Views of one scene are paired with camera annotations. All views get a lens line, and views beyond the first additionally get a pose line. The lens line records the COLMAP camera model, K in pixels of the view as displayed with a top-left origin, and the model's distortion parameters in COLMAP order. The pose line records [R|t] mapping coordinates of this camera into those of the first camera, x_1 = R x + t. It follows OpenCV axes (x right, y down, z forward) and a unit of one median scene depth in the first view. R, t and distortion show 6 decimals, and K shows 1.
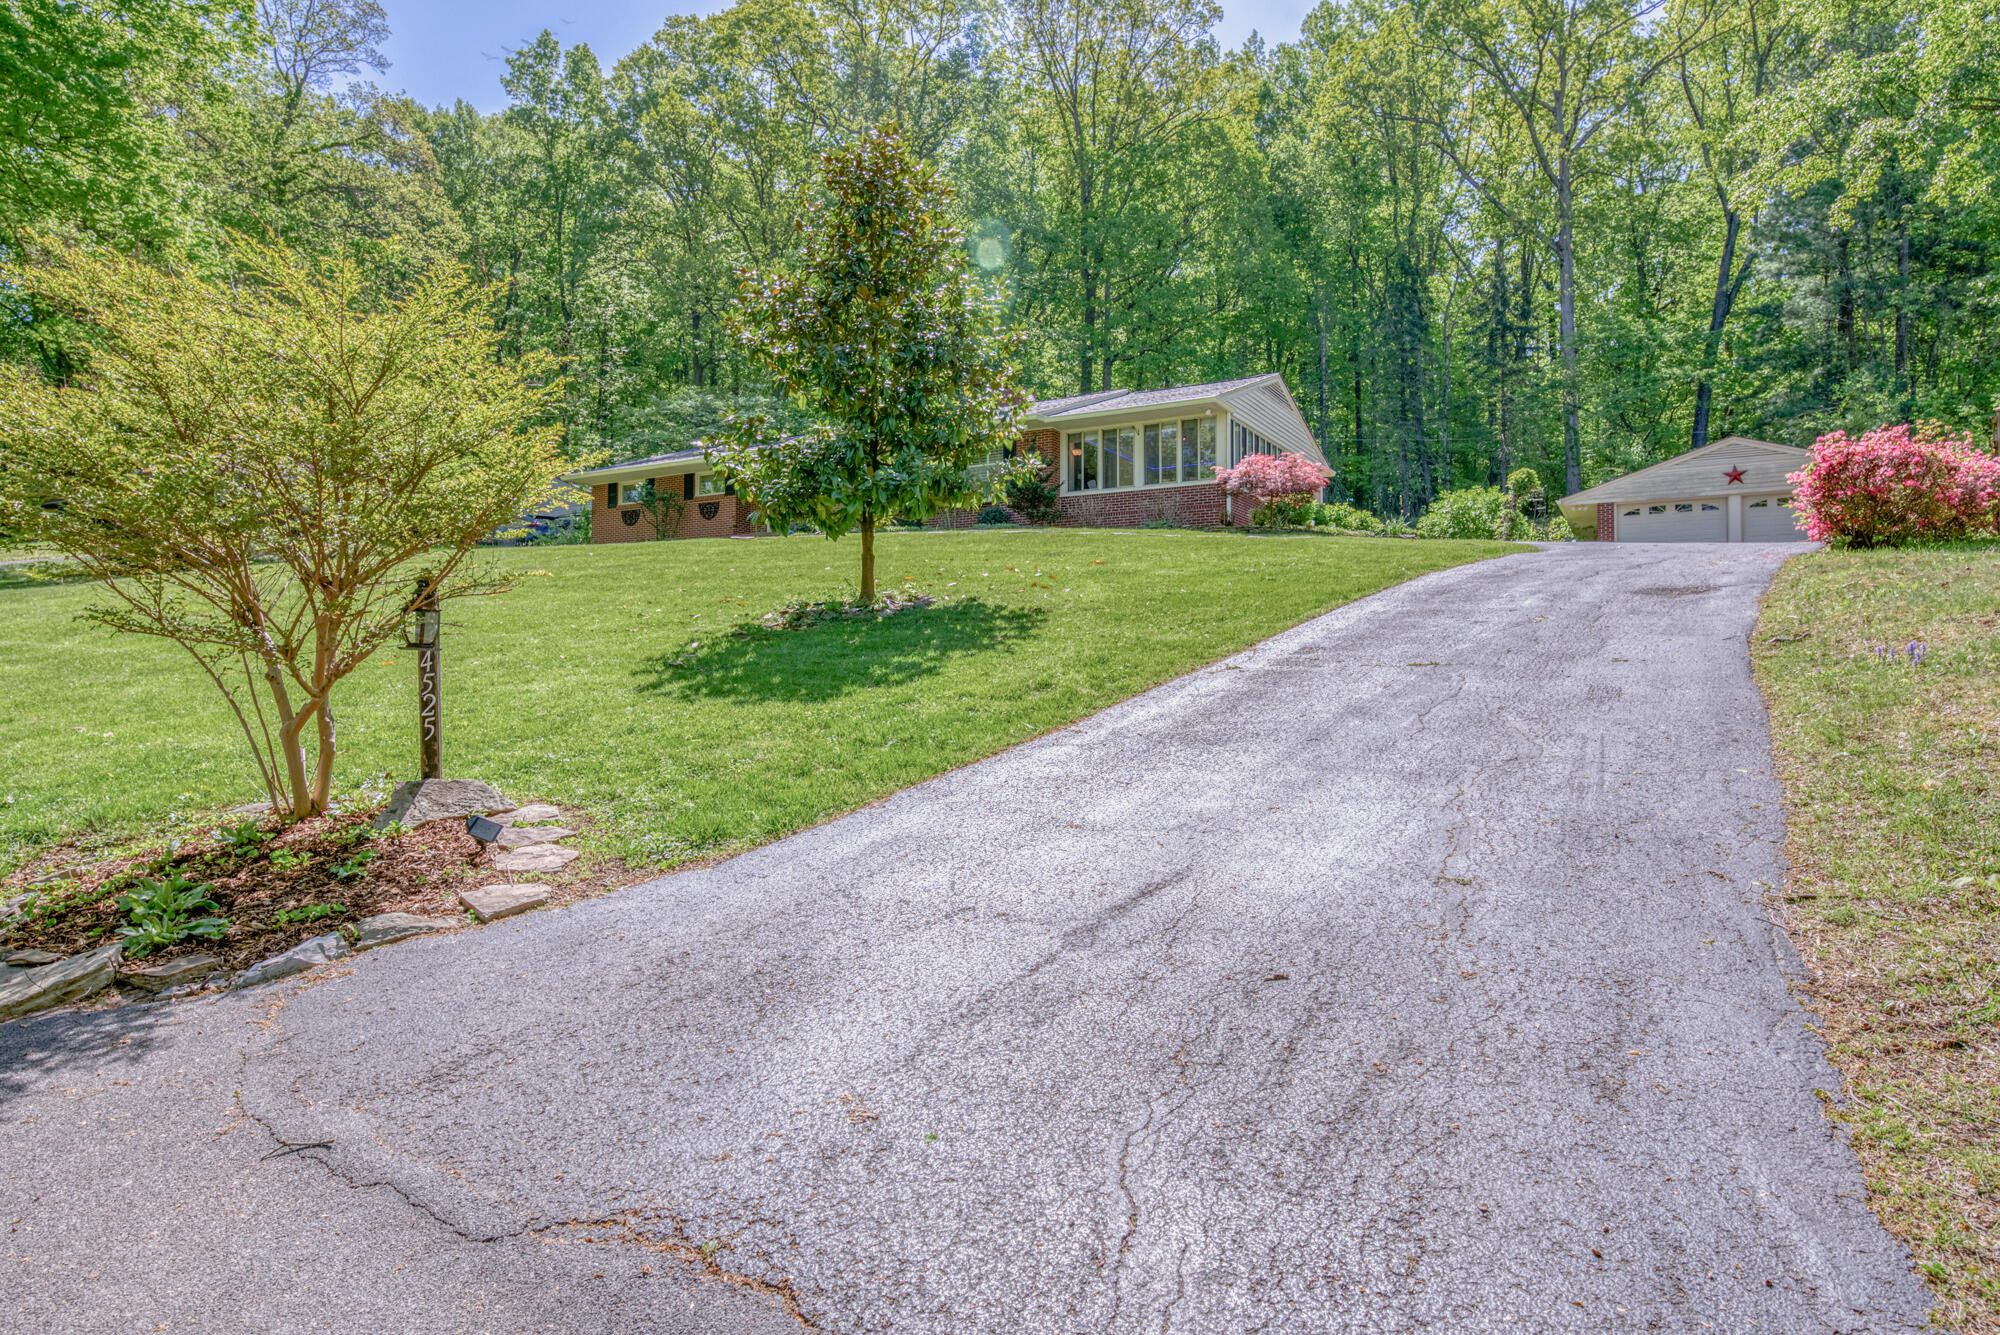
lens RADIAL K [[1150.2, 0, 1005.1], [0, 1150.2, 645.7], [0, 0, 1]] dist [-0.005189, -0.008947]
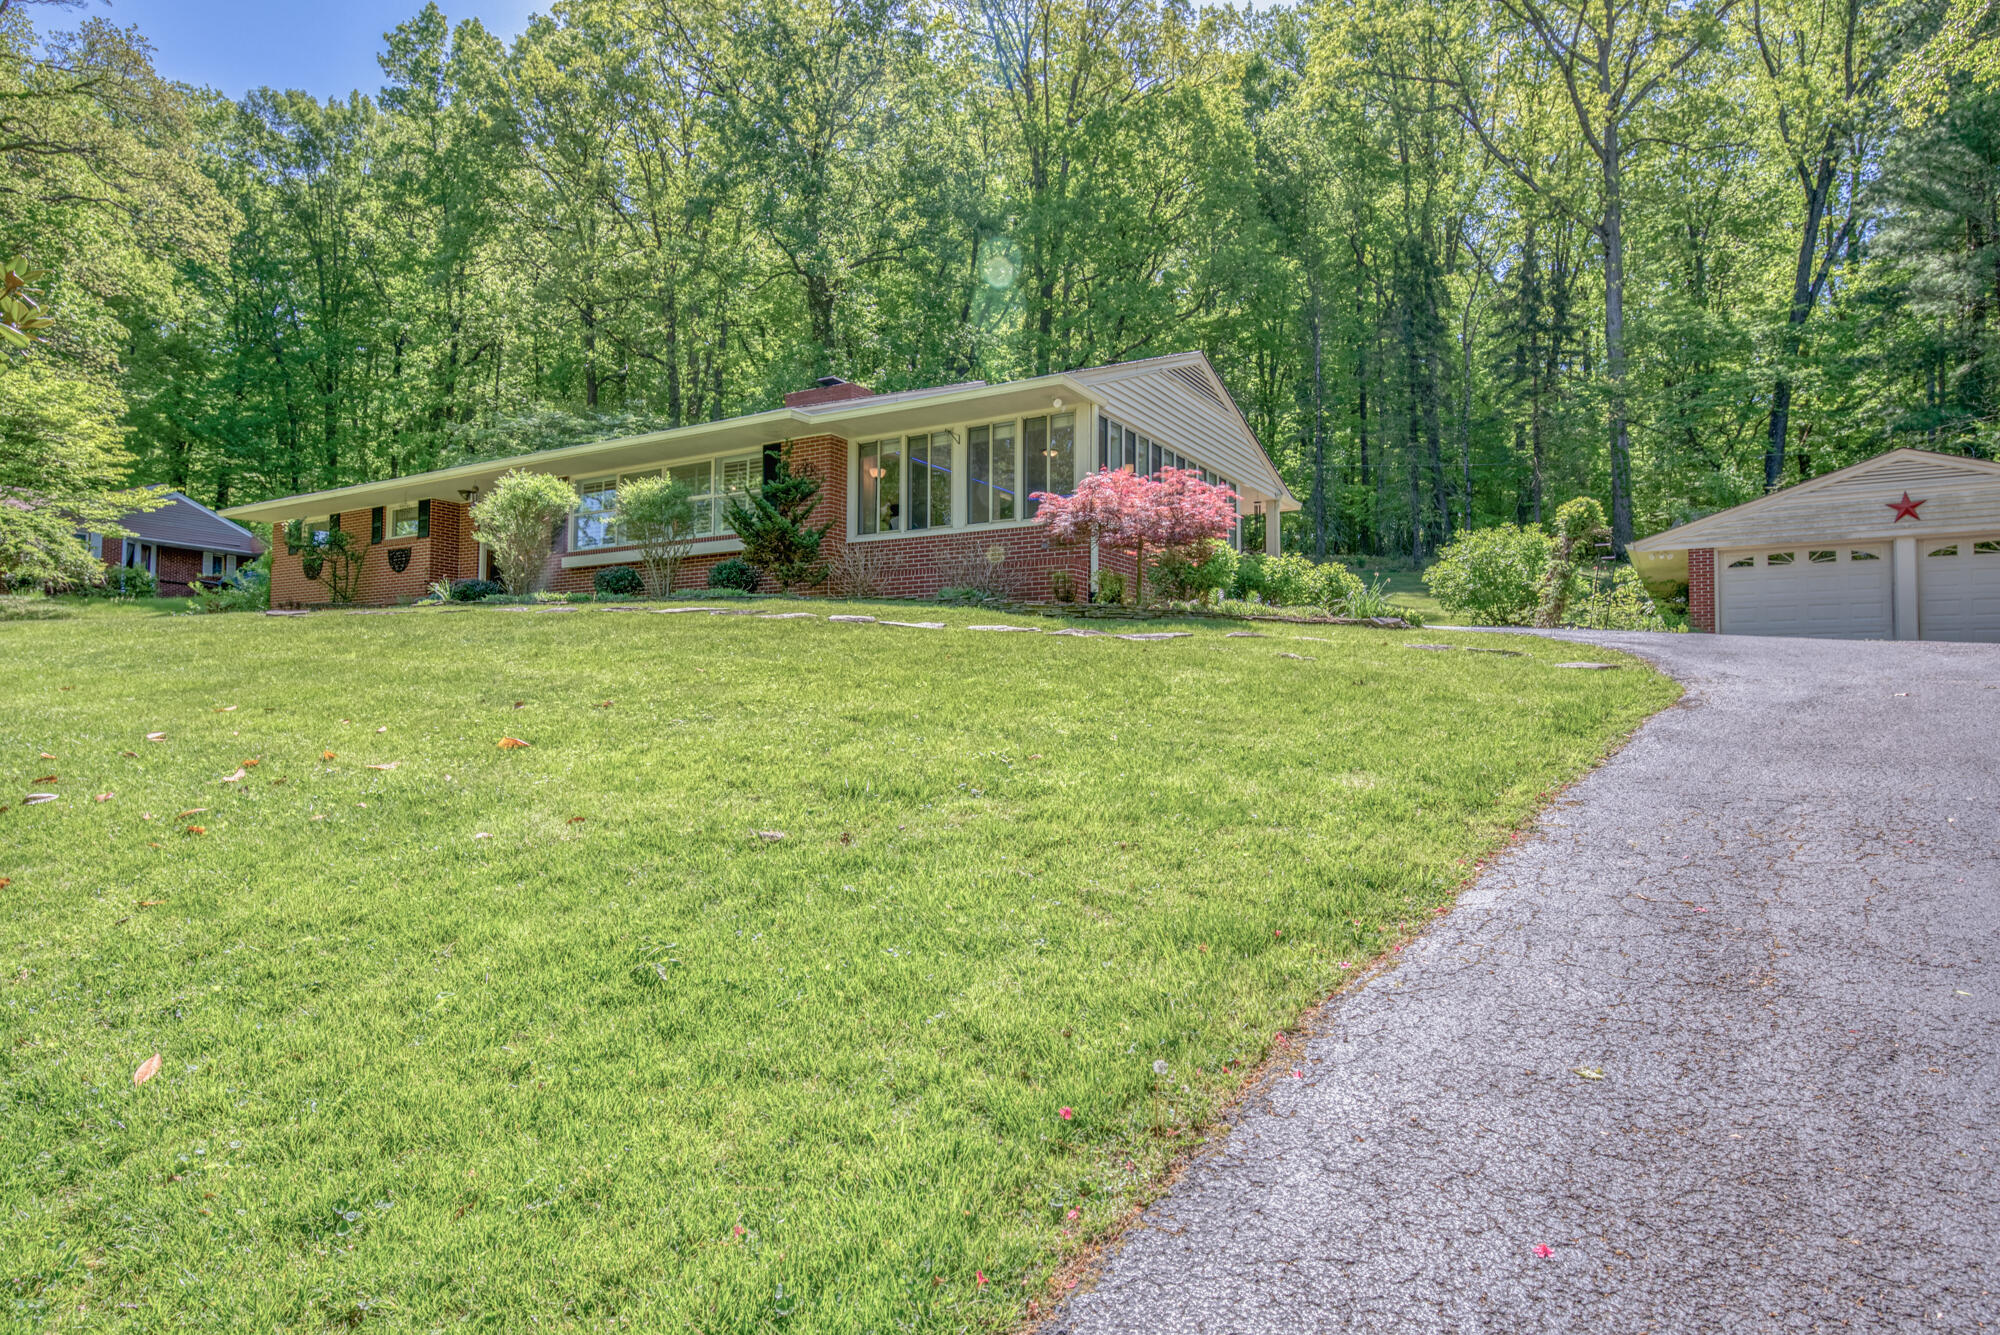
lens RADIAL K [[1150.2, 0, 992.1], [0, 1150.2, 683.6], [0, 0, 1]] dist [-0.005189, -0.008947]
pose [[0.999681, 0.002262, -0.025169, 0.063140], [-0.002157, 0.999989, 0.004199, -0.024082], [0.025178, -0.004143, 0.999674, 0.161448]]
